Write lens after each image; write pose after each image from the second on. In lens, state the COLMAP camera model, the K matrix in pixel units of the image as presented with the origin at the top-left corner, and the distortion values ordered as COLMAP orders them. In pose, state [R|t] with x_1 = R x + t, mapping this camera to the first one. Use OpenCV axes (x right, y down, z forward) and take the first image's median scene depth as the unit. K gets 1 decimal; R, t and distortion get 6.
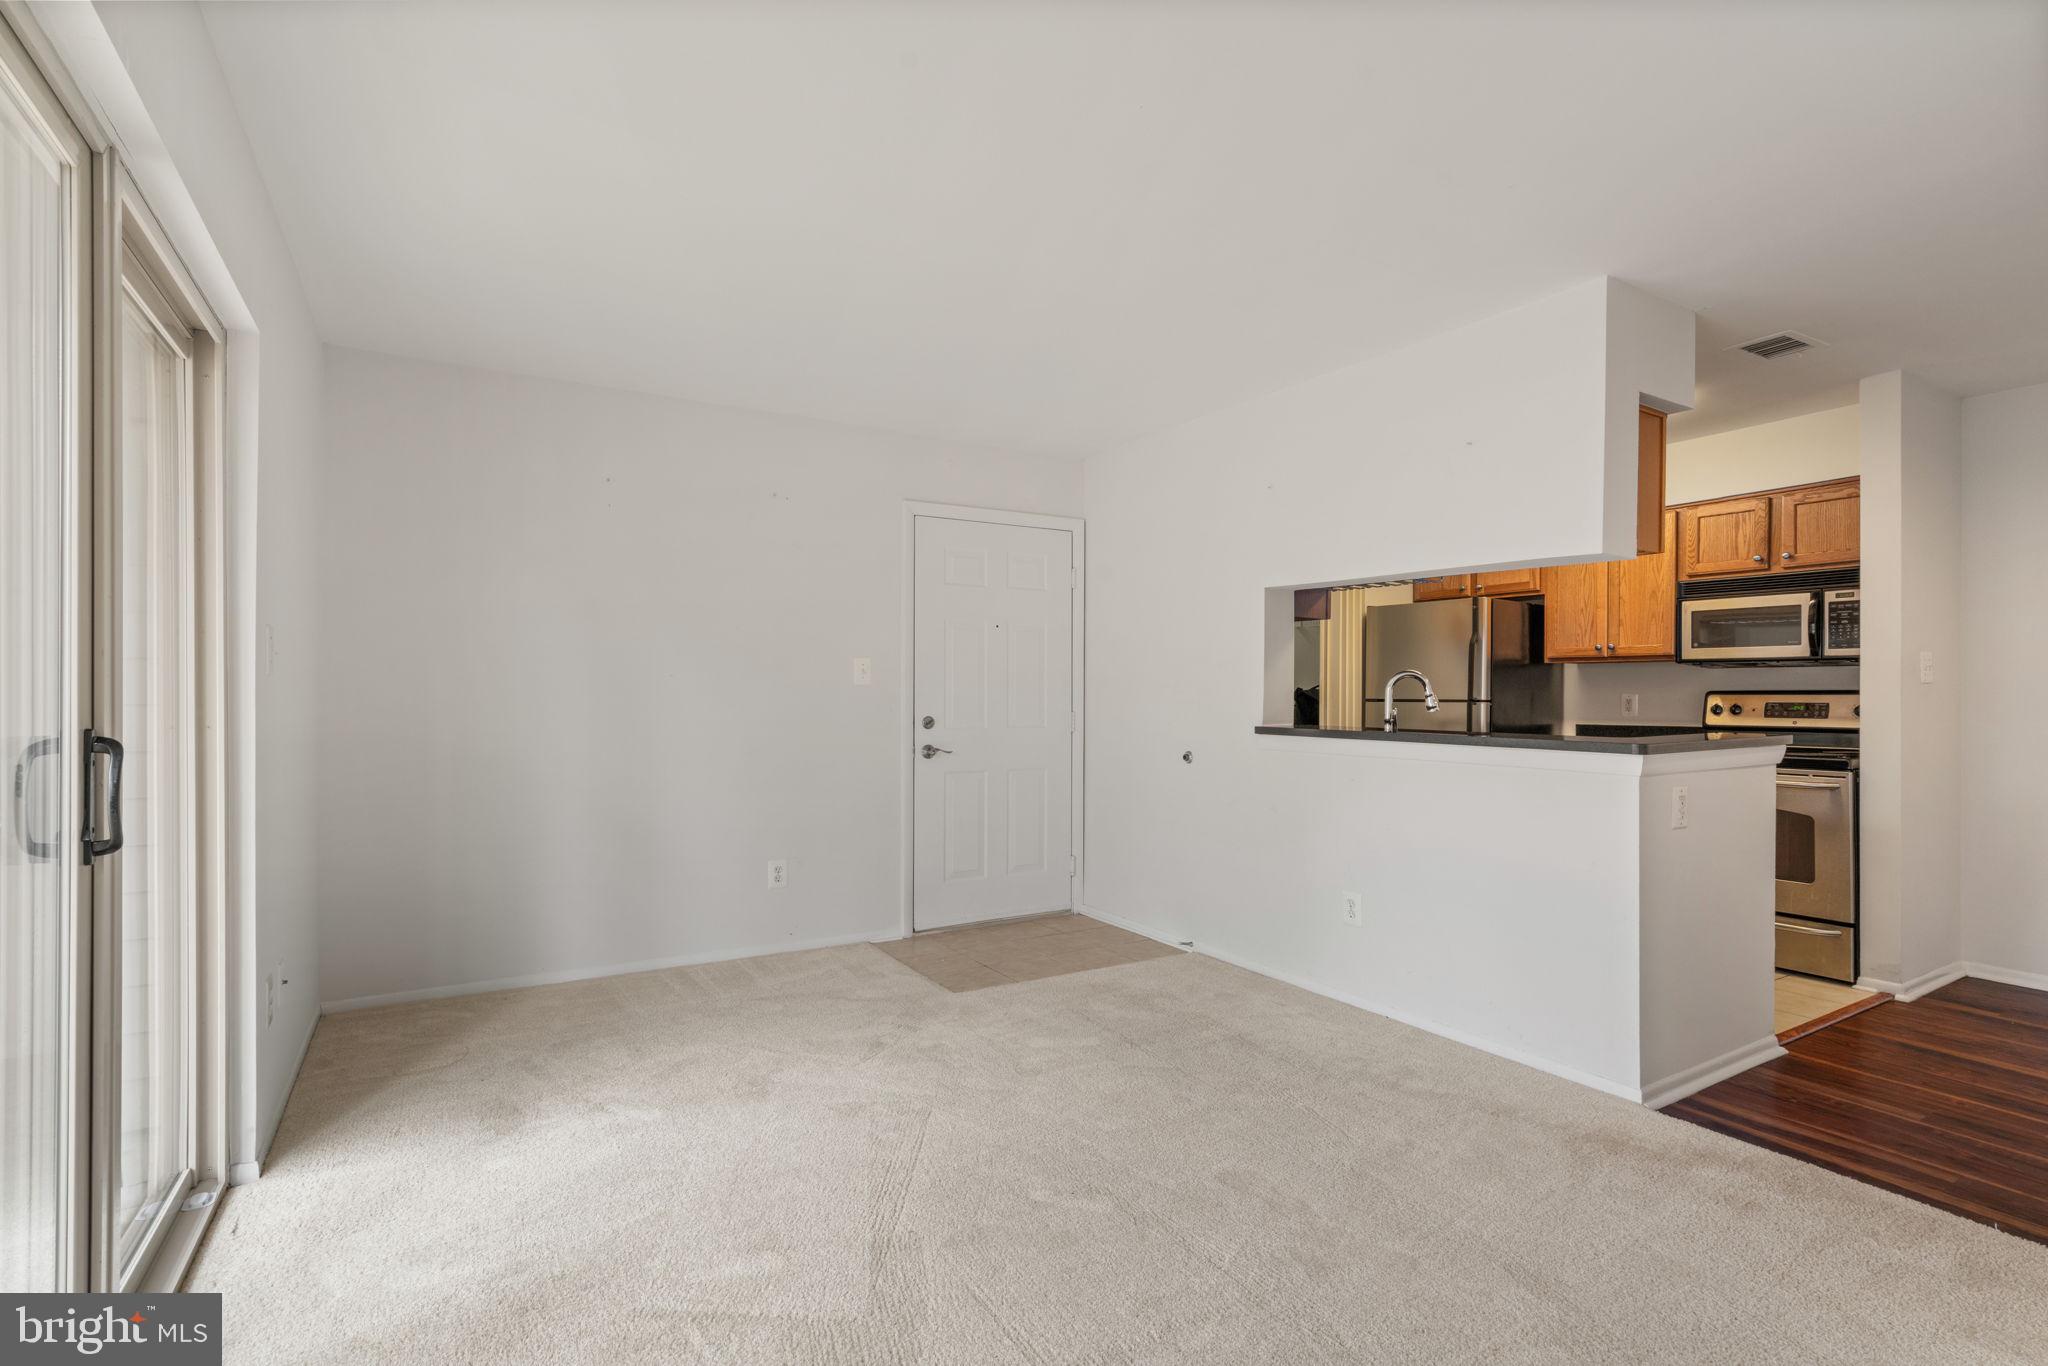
lens RADIAL K [[966.1, 0, 1020.9], [0, 966.1, 681.9], [0, 0, 1]] dist [0.017318, 0.000064]
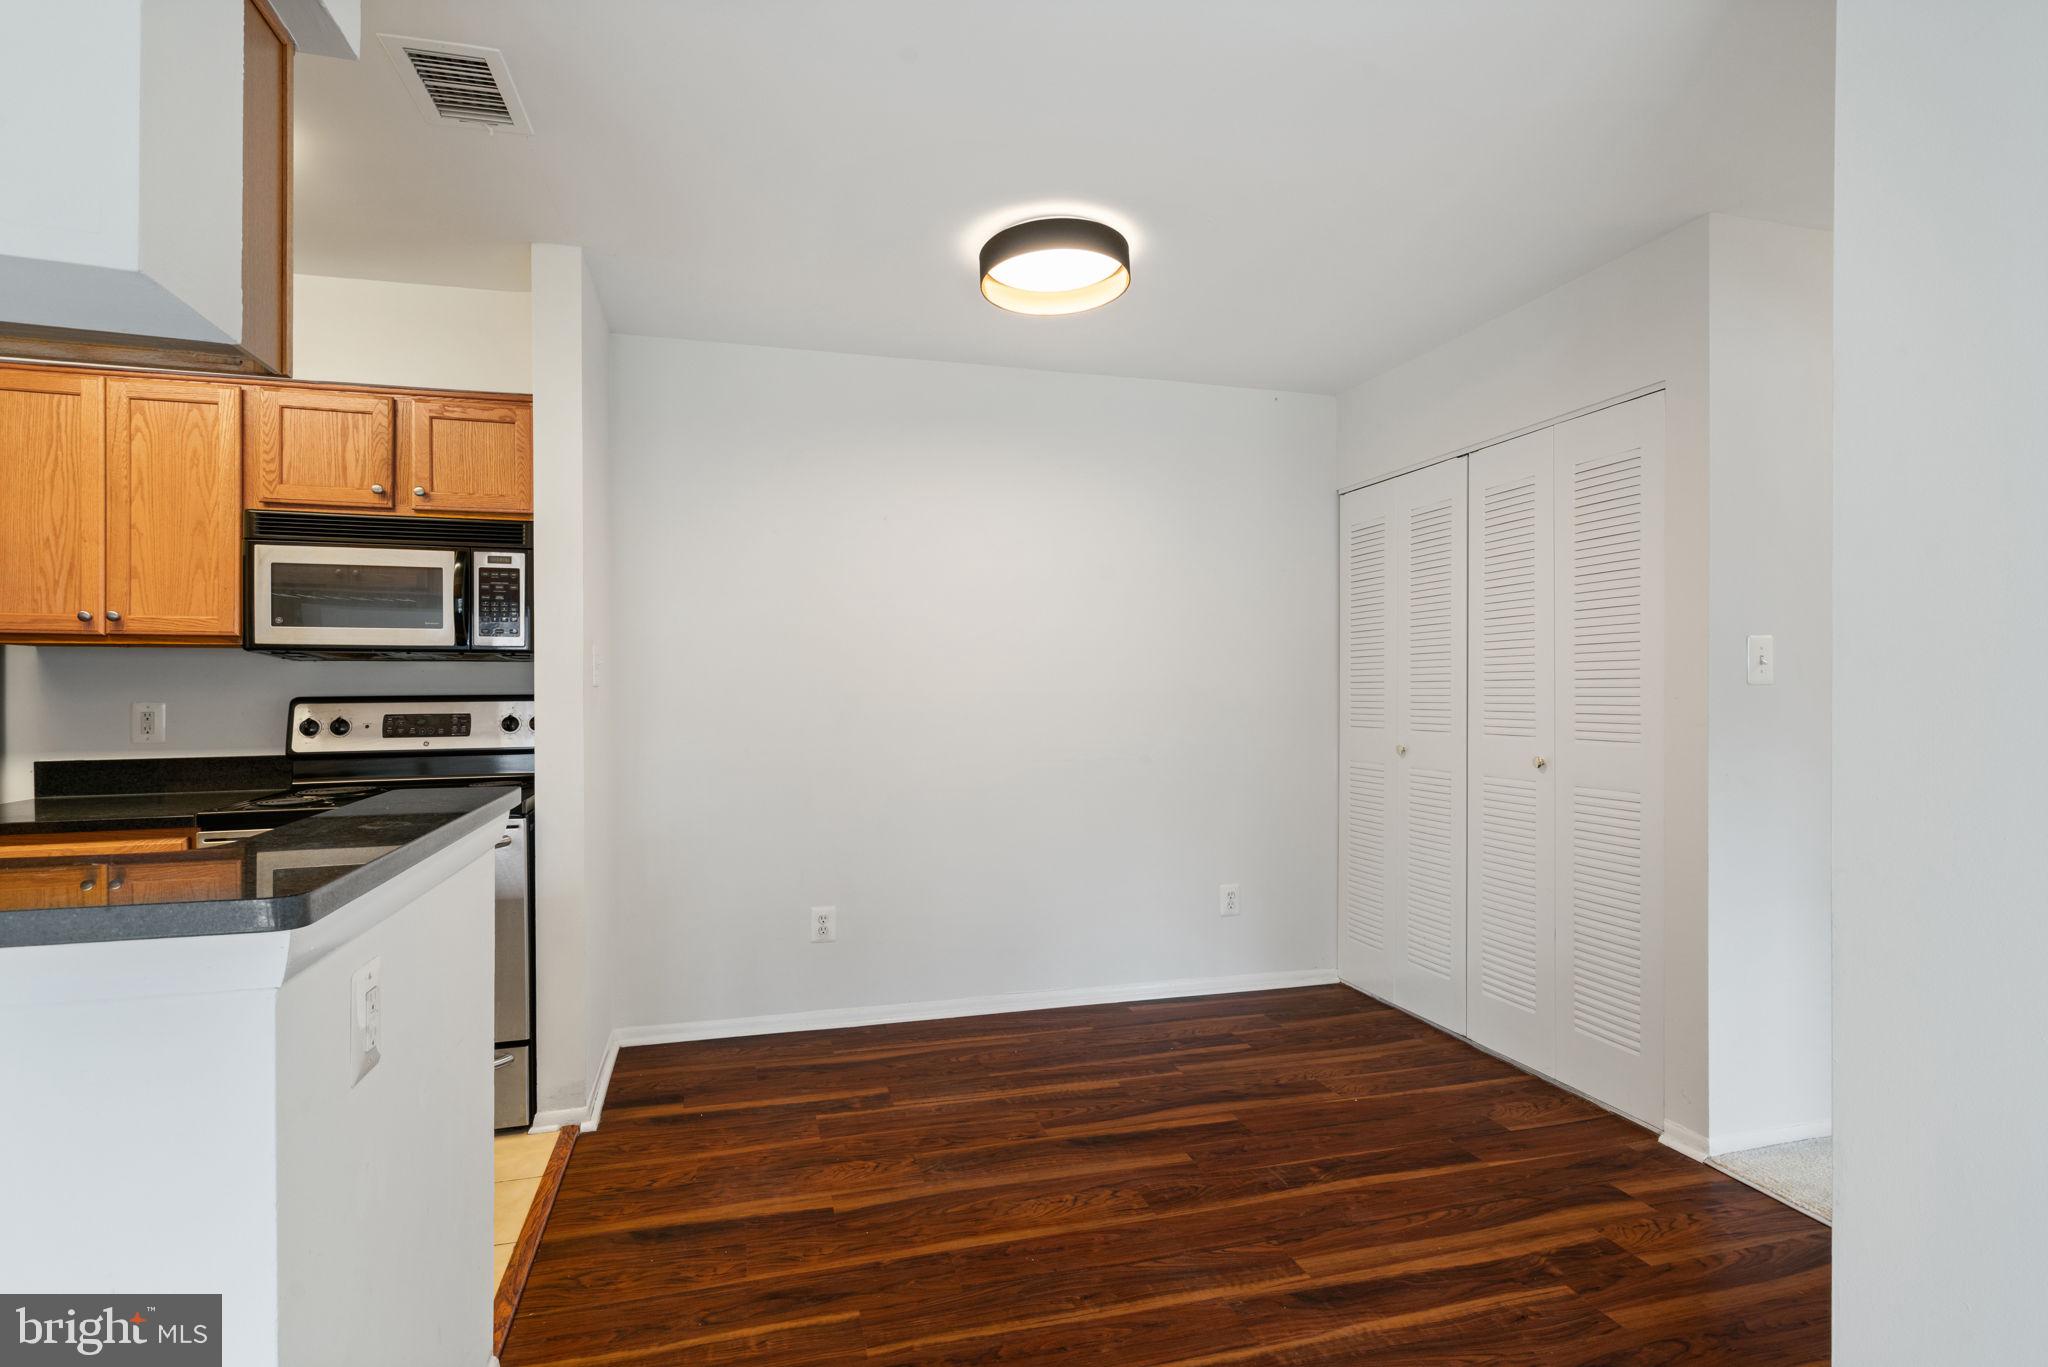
lens RADIAL K [[978.0, 0, 1013.6], [0, 978.0, 696.2], [0, 0, 1]] dist [-0.000626, -0.000007]
pose [[0.261961, -0.014027, 0.964977, 0.244001], [-0.006393, 0.999847, 0.016270, -0.004785], [-0.965057, -0.010431, 0.261831, 0.427294]]
